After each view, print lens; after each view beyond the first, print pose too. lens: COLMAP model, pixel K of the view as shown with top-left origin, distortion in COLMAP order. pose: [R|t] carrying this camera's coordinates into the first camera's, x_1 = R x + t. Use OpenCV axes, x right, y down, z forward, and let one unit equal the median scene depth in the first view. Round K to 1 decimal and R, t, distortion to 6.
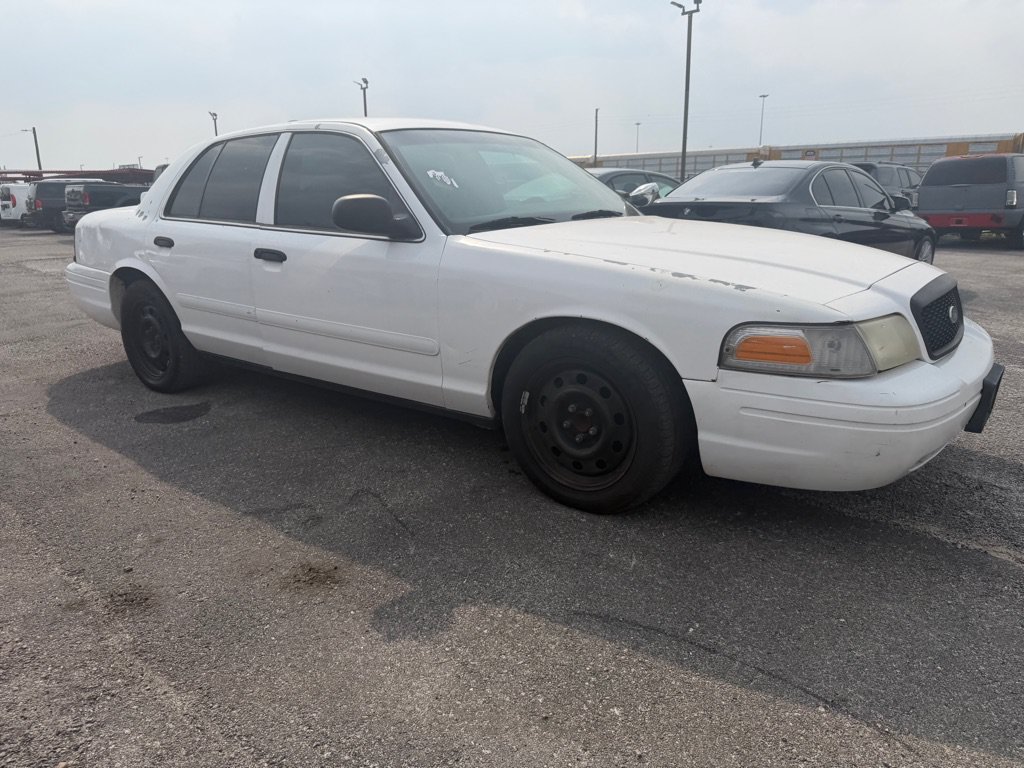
lens RADIAL K [[730.4, 0, 513.1], [0, 730.4, 379.6], [0, 0, 1]] dist [0.016817, -0.029104]
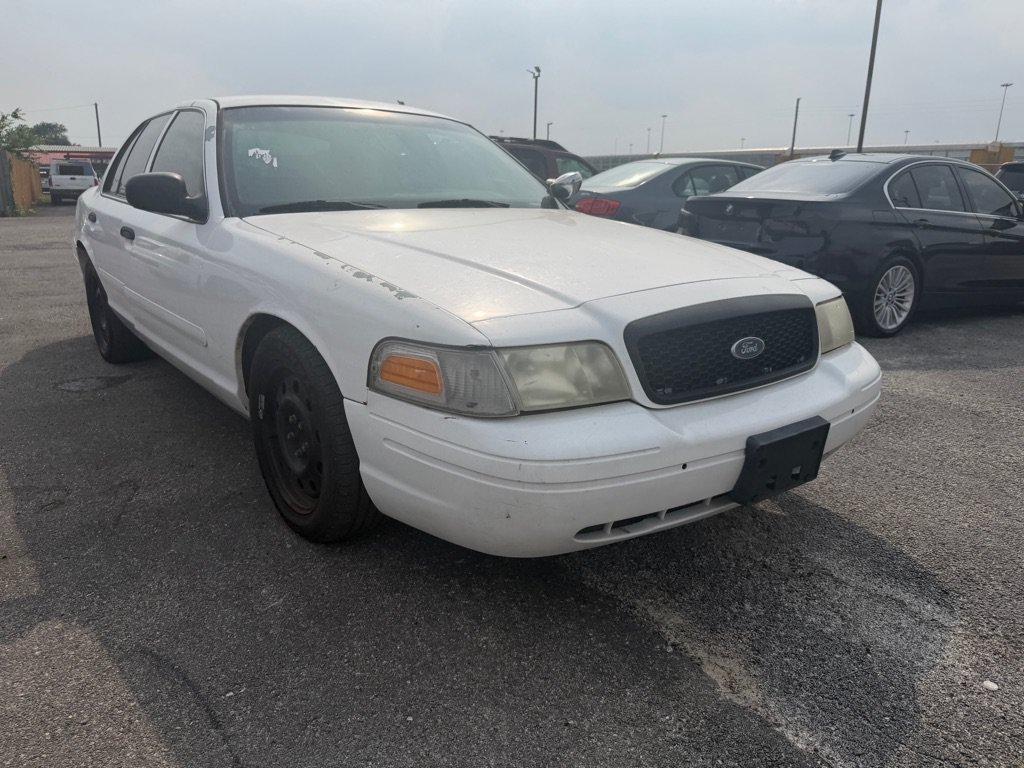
lens RADIAL K [[730.4, 0, 511.5], [0, 730.4, 390.8], [0, 0, 1]] dist [0.016817, -0.029104]
pose [[0.967728, 0.094187, -0.233733, 0.493682], [-0.088285, 0.995459, 0.035610, -0.044977], [0.236026, -0.013825, 0.971648, 0.178146]]
